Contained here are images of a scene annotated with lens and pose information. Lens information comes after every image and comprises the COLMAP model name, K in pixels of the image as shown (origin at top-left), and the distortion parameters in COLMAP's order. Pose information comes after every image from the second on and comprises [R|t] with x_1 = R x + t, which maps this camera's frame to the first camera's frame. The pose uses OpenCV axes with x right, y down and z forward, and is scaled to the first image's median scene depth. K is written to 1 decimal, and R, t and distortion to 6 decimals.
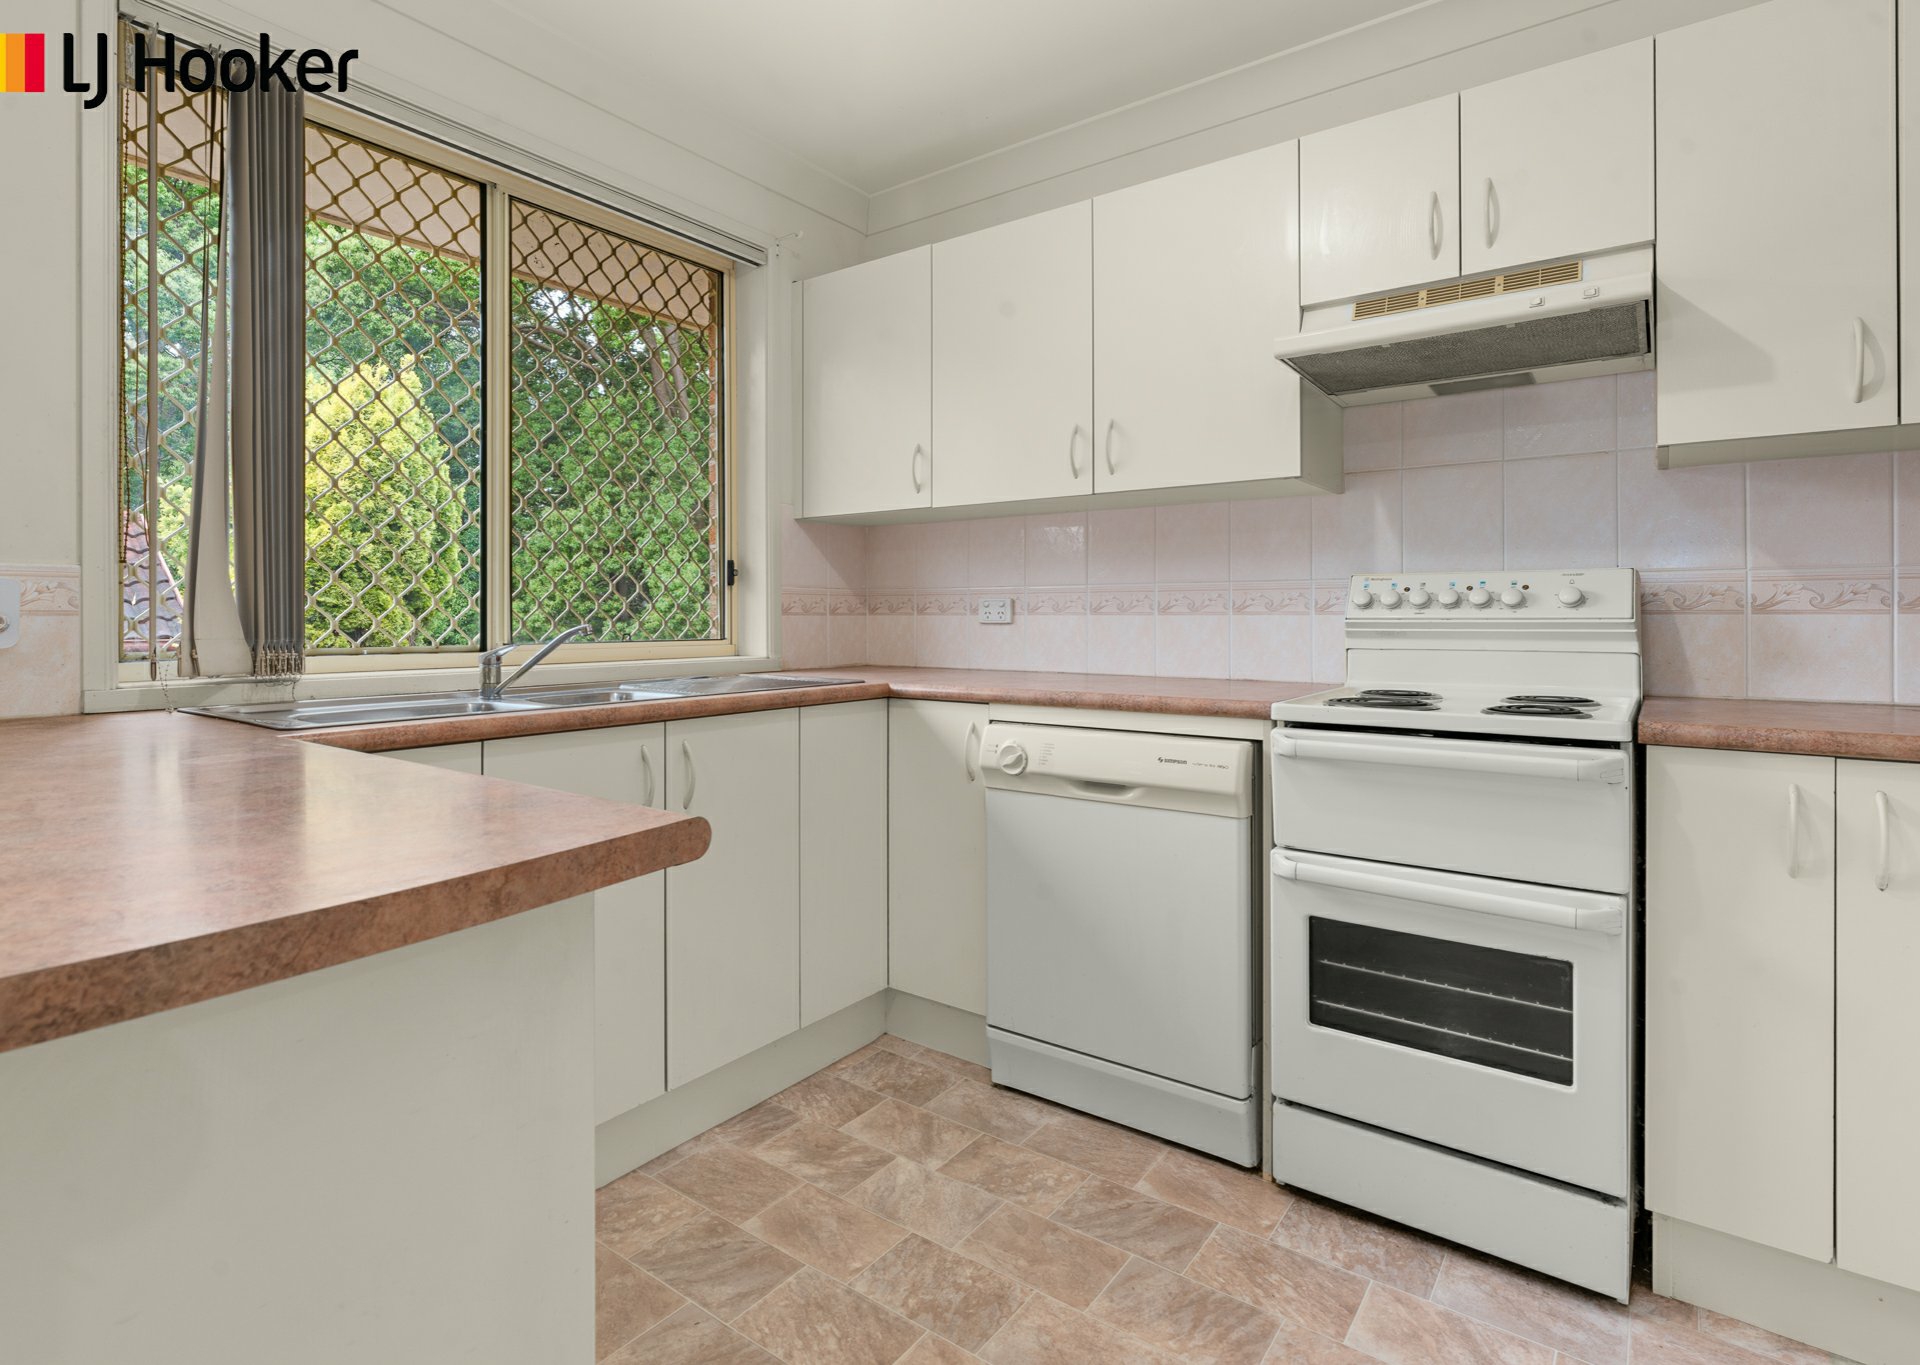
lens RADIAL K [[929.9, 0, 963.3], [0, 929.9, 618.7], [0, 0, 1]] dist [-0.003059, -0.000207]
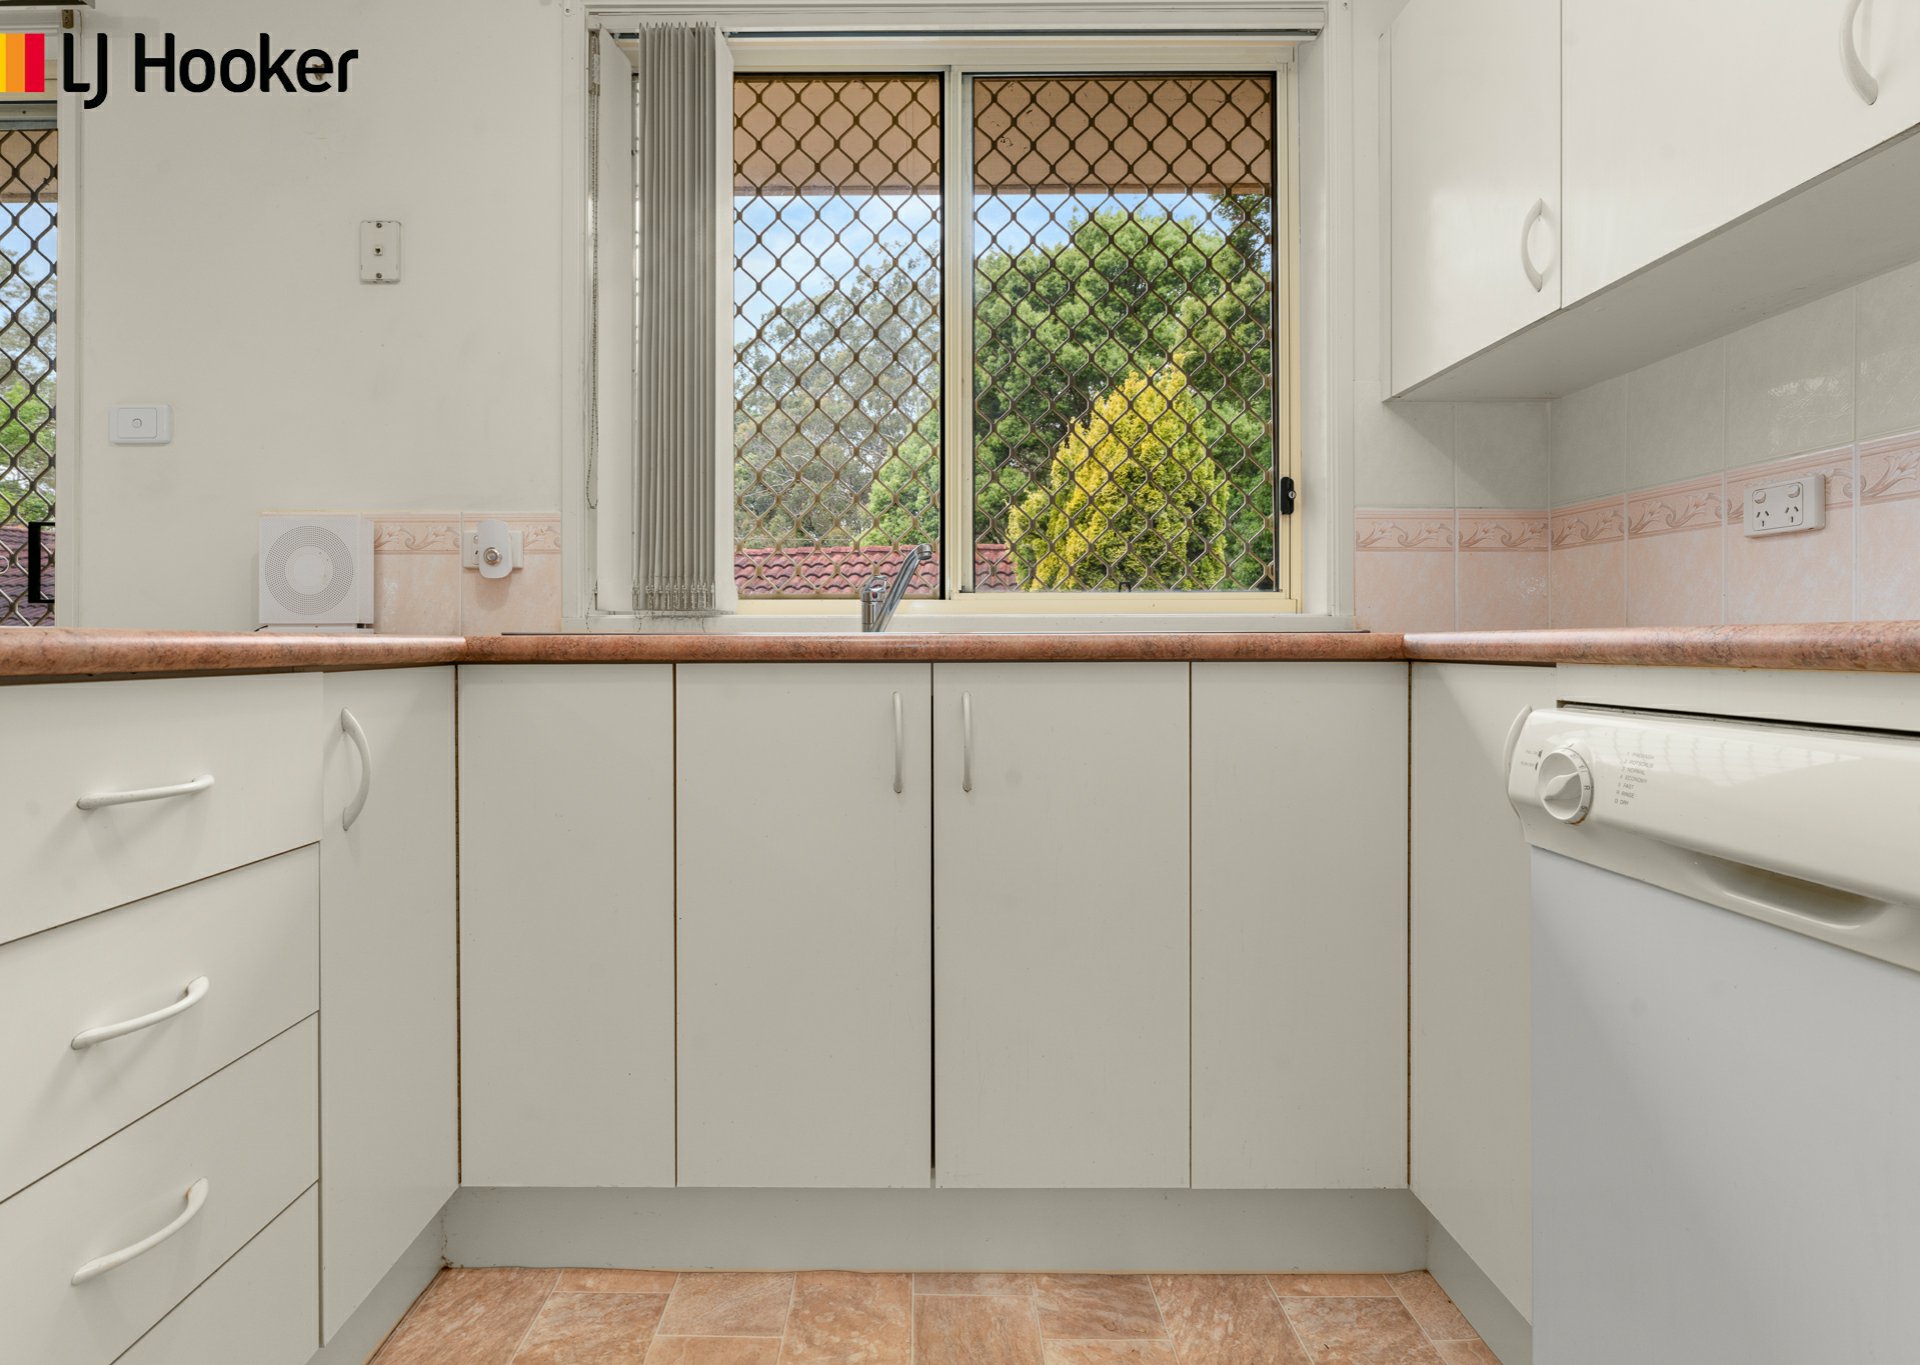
lens RADIAL K [[950.1, 0, 952.0], [0, 950.1, 644.6], [0, 0, 1]] dist [-0.001650, 0.000141]
pose [[0.596026, -0.000757, -0.802965, 0.176186], [0.000758, 1.000000, -0.000380, 0.063378], [0.802965, -0.000382, 0.596026, 0.379252]]
